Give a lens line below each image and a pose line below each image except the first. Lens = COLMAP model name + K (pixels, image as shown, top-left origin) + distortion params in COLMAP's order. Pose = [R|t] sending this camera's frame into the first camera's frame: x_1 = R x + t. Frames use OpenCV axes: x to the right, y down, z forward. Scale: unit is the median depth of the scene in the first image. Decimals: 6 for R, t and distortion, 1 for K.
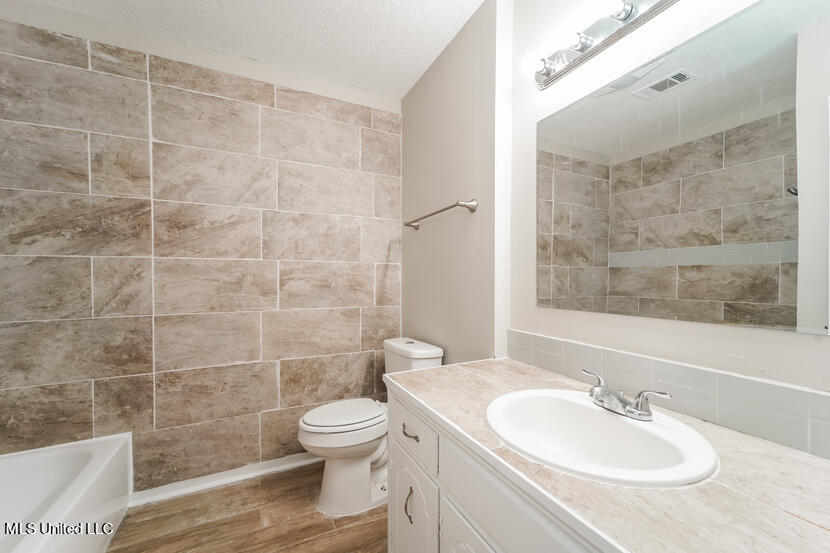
lens RADIAL K [[329.0, 0, 415.1], [0, 329.0, 279.9], [0, 0, 1]] dist [-0.000681, -0.000136]
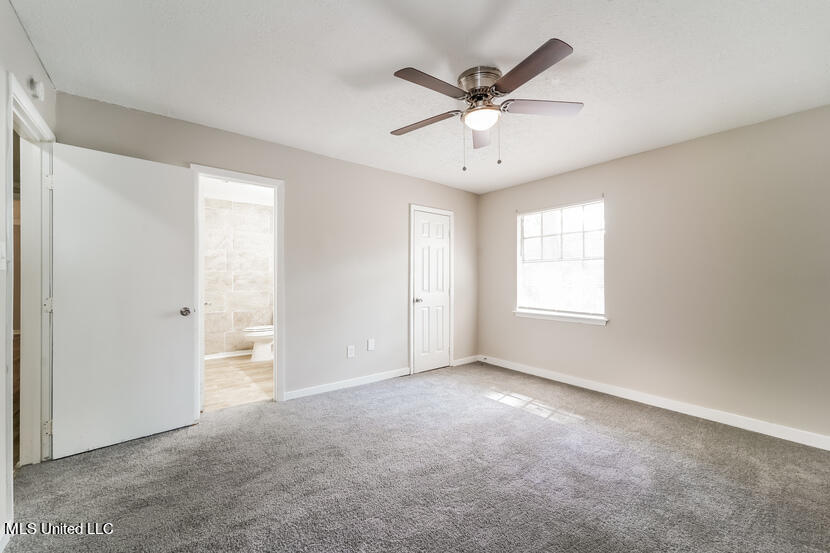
lens RADIAL K [[329.0, 0, 415.0], [0, 329.0, 275.8], [0, 0, 1]] dist [-0.000681, -0.000136]
pose [[0.978182, 0.003003, 0.207728, 0.414377], [-0.000270, 0.999913, -0.013184, 0.006916], [-0.207750, 0.012840, 0.978098, -1.720555]]
